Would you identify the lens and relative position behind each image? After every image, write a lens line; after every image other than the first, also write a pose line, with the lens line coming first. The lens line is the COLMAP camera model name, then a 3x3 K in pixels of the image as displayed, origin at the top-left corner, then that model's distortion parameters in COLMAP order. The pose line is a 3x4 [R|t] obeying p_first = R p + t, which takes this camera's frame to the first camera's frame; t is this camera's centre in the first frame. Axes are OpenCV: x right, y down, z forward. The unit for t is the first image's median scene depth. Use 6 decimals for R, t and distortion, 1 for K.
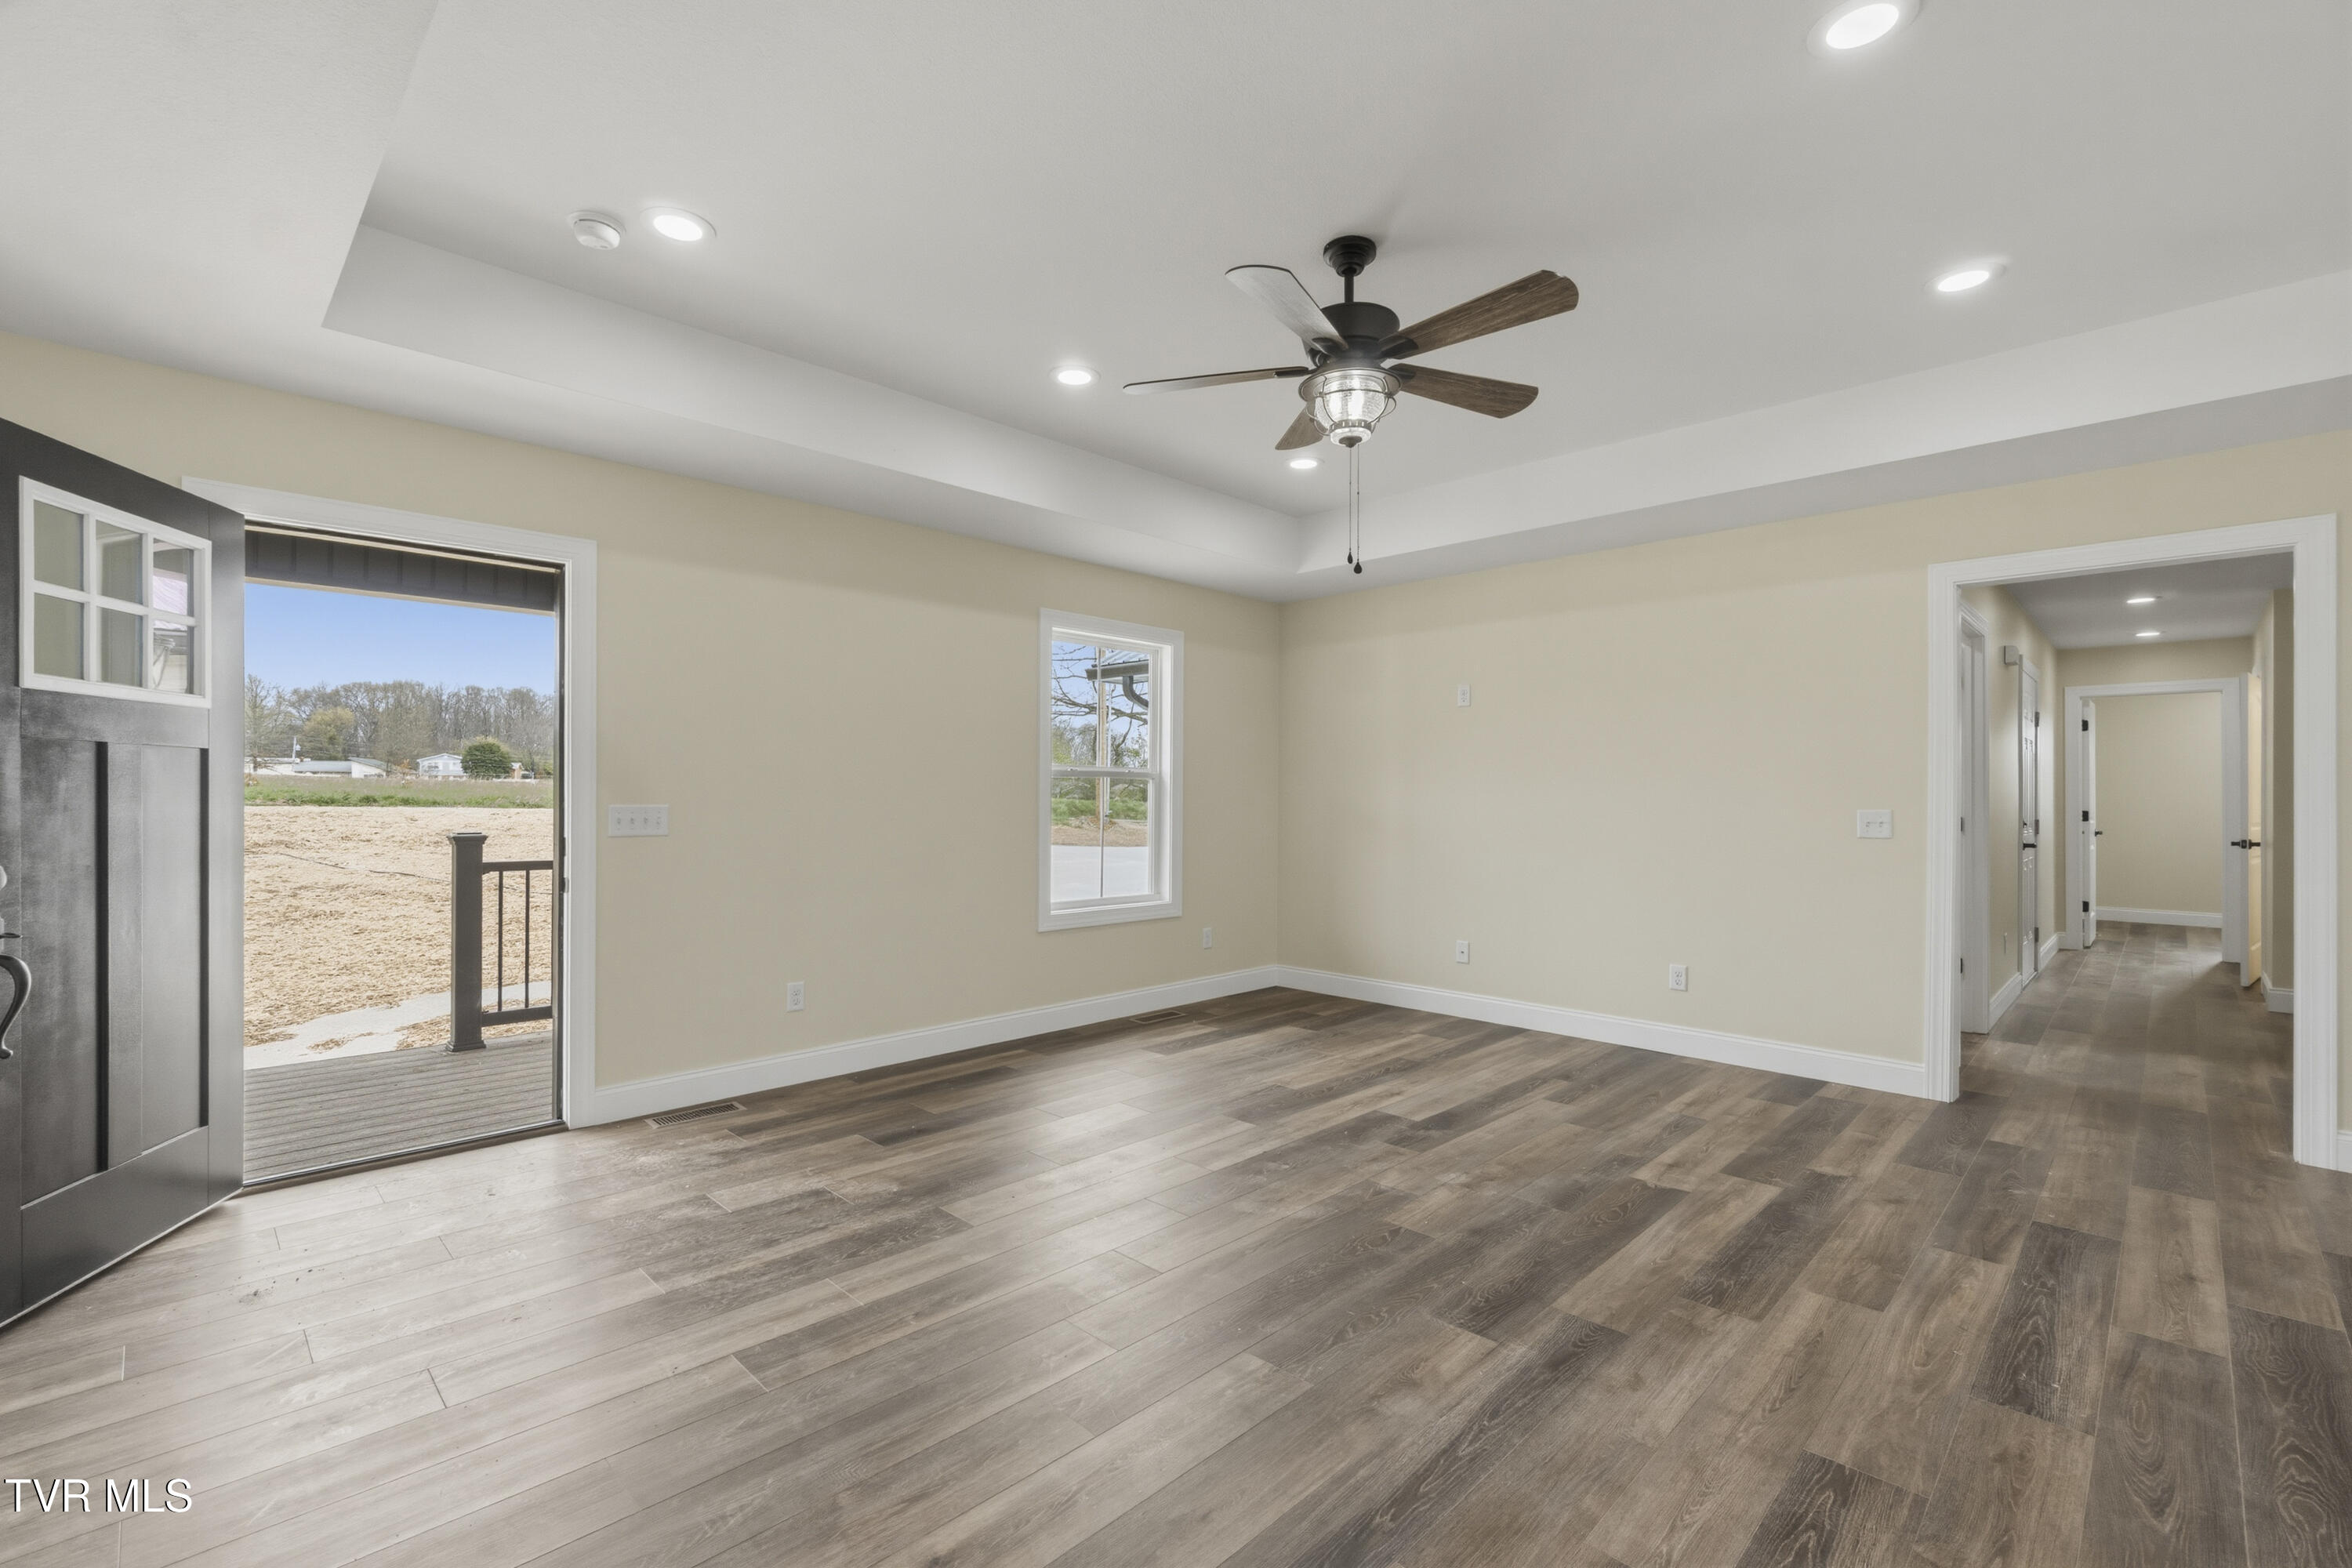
lens RADIAL K [[1018.8, 0, 1182.8], [0, 1018.8, 794.8], [0, 0, 1]] dist [-0.000368, 0.000612]
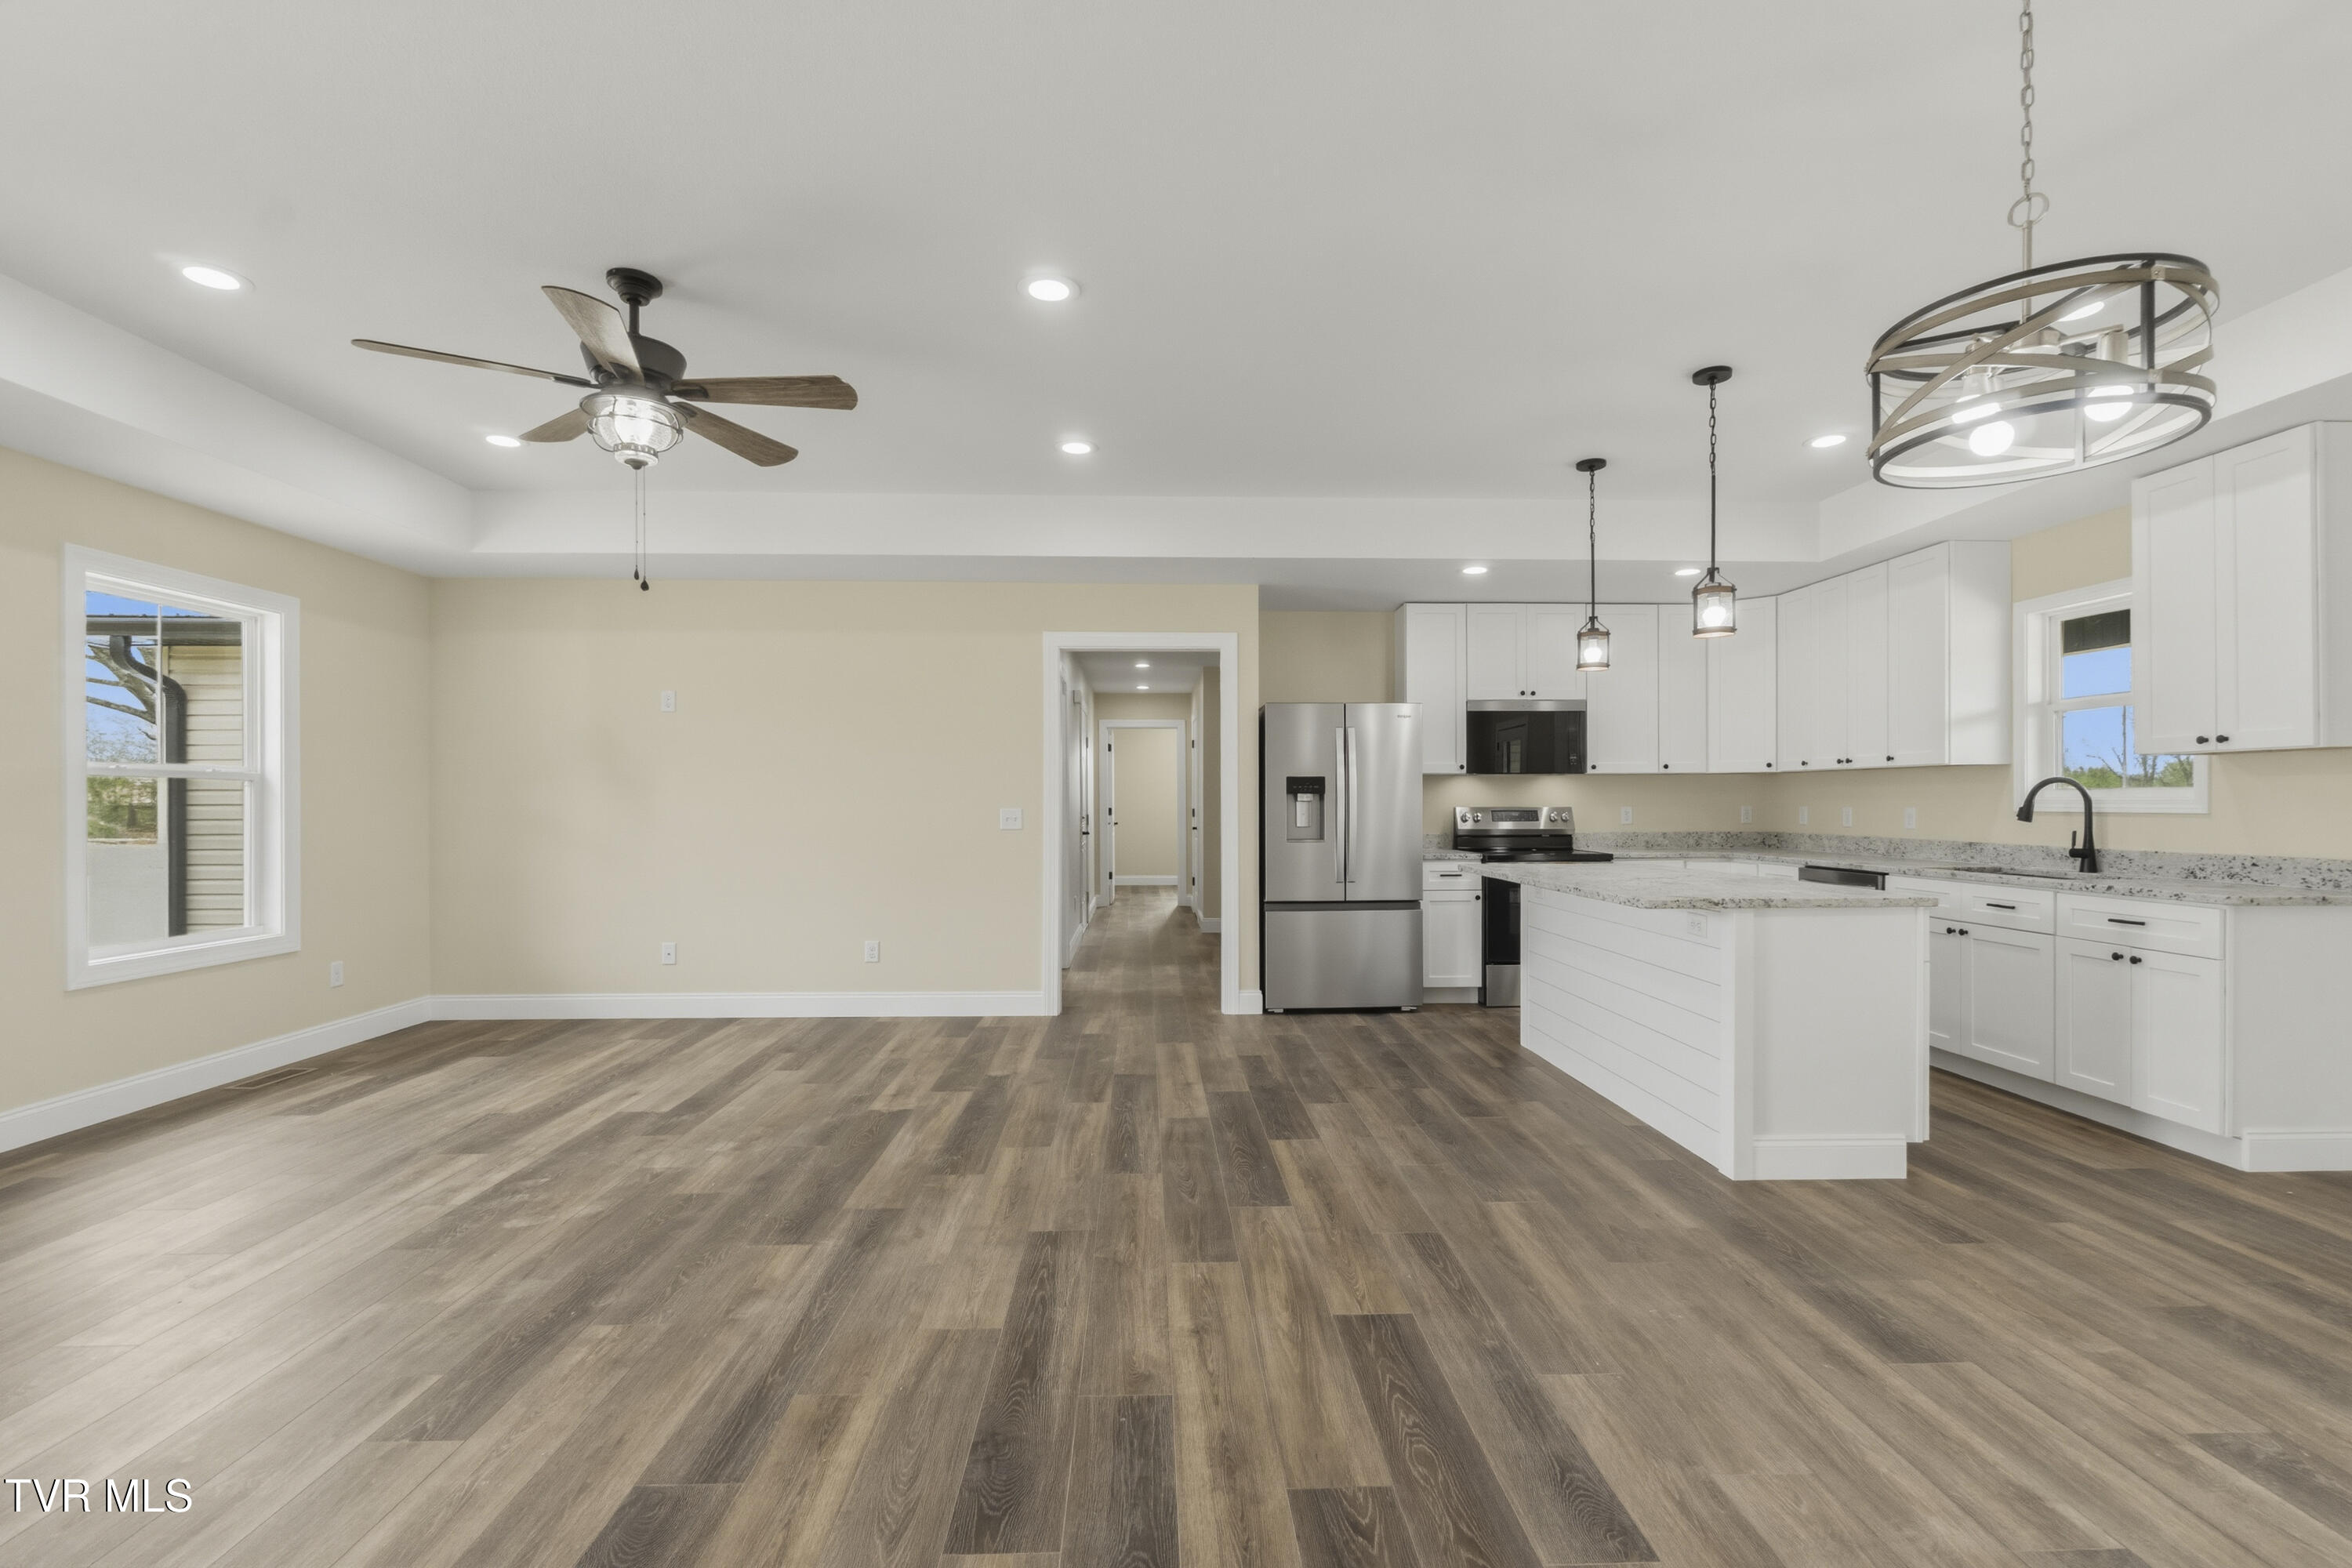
lens RADIAL K [[1015.7, 0, 1181.5], [0, 1015.7, 806.0], [0, 0, 1]] dist [-0.004519, 0.000068]
pose [[0.686926, -0.009328, 0.726668, -0.183359], [0.003840, 0.999950, 0.009206, -0.000820], [-0.726717, -0.003533, 0.686927, -0.111895]]
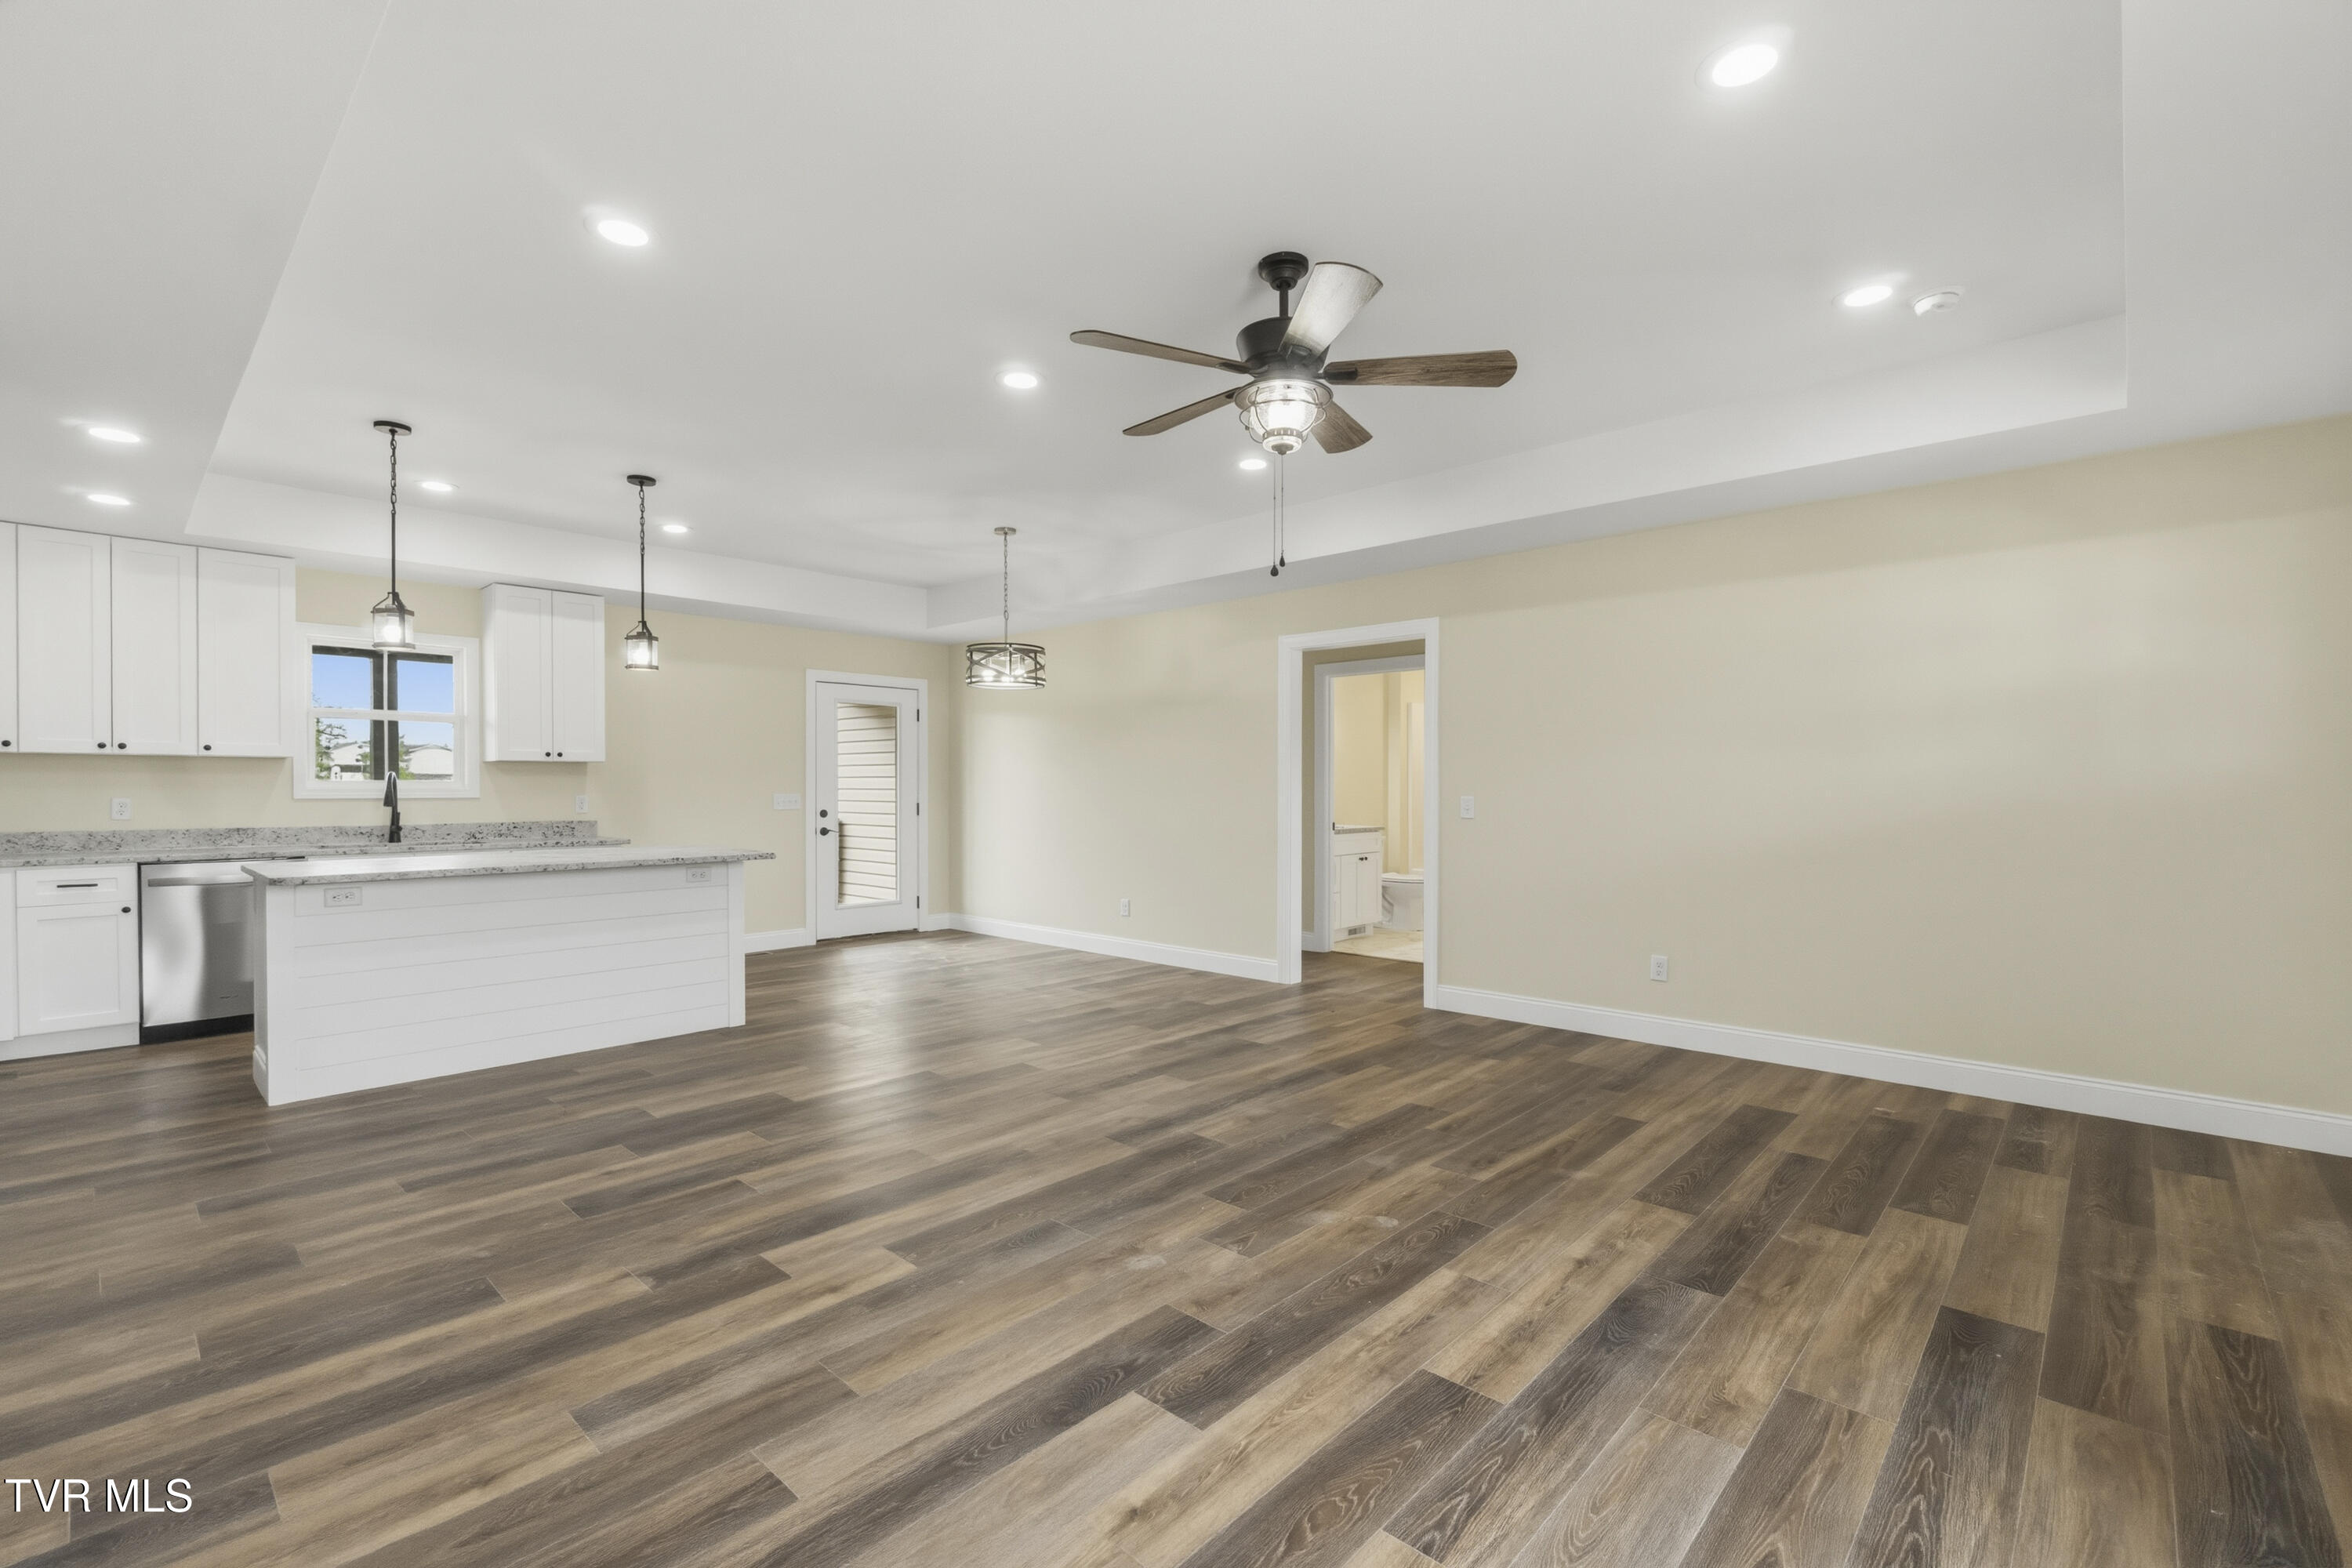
lens RADIAL K [[1047.0, 0, 1163.5], [0, 1047.0, 802.3], [0, 0, 1]] dist [-0.001090, -0.000213]
pose [[-0.999865, -0.004273, -0.015877, 0.258900], [-0.004481, 0.999904, 0.013096, 0.000871], [0.015819, 0.013165, -0.999788, 1.782417]]
